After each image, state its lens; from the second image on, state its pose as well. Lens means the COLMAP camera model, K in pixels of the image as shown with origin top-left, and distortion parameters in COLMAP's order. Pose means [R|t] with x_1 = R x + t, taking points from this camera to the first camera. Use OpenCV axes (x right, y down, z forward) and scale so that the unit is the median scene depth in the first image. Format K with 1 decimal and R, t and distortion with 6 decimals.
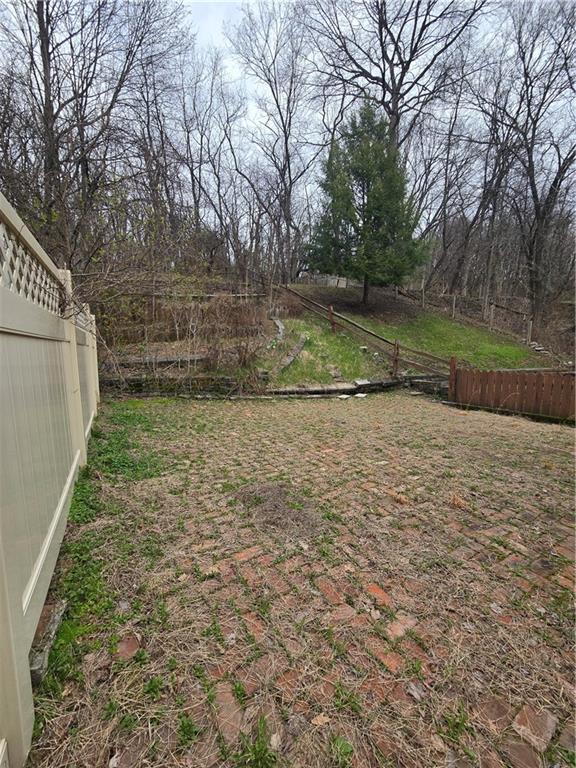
lens RADIAL K [[318.4, 0, 281.2], [0, 318.4, 387.3], [0, 0, 1]] dist [-0.002666, 0.003528]
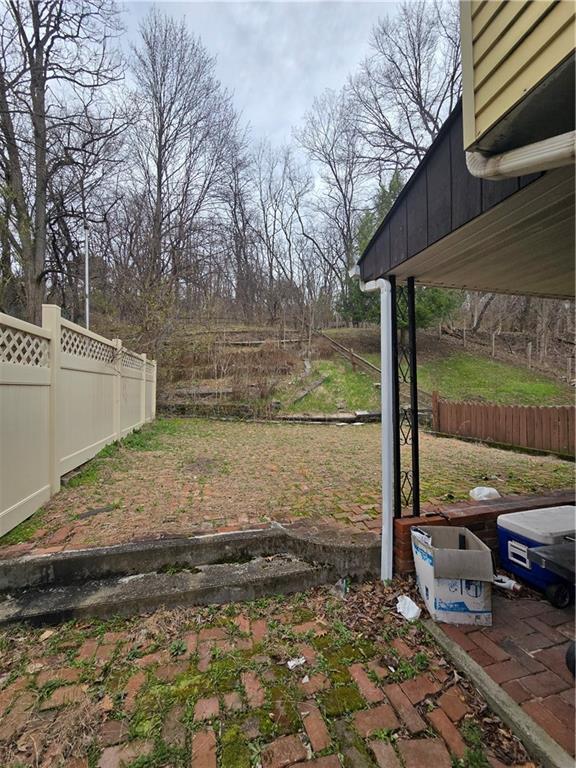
lens RADIAL K [[318.4, 0, 281.2], [0, 318.4, 387.3], [0, 0, 1]] dist [-0.002666, 0.003528]
pose [[0.966060, 0.004300, -0.258284, 0.277797], [-0.036707, 0.992000, -0.120781, 0.043340], [0.255698, 0.126162, 0.958489, -0.204322]]
